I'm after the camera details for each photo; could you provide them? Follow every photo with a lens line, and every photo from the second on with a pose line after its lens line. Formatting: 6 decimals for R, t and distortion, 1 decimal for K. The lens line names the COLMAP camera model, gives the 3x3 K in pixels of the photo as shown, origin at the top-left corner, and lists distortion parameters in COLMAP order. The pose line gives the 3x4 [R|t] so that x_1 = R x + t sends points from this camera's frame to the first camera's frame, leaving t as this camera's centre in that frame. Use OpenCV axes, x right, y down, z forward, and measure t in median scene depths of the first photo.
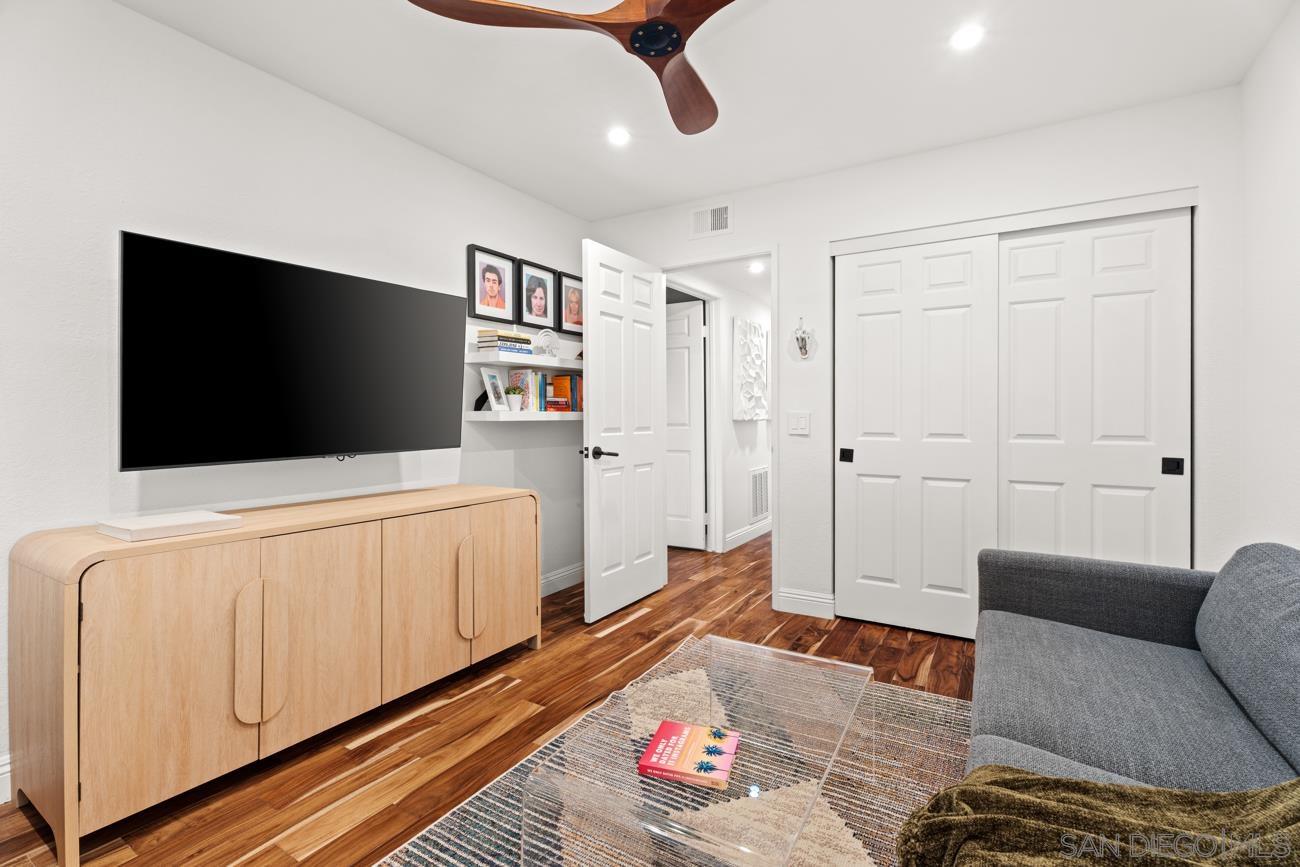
lens RADIAL K [[581.4, 0, 653.7], [0, 581.4, 413.9], [0, 0, 1]] dist [0.000860, -0.000088]
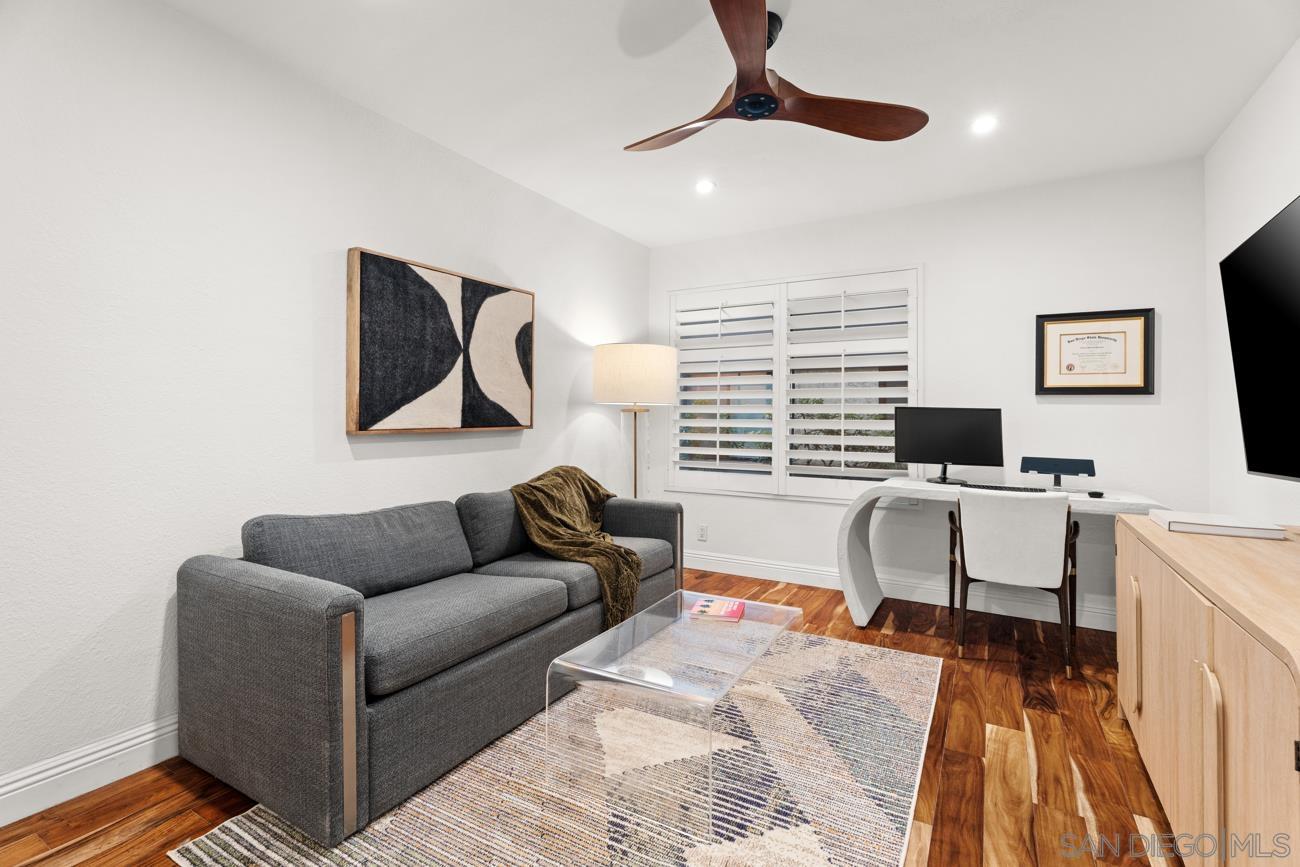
lens RADIAL K [[581.4, 0, 653.7], [0, 581.4, 413.9], [0, 0, 1]] dist [0.000860, -0.000088]
pose [[-0.999824, -0.002581, -0.018584, 0.244545], [-0.002499, 0.999987, -0.004430, 0.000470], [0.018596, -0.004383, -0.999817, 2.295576]]
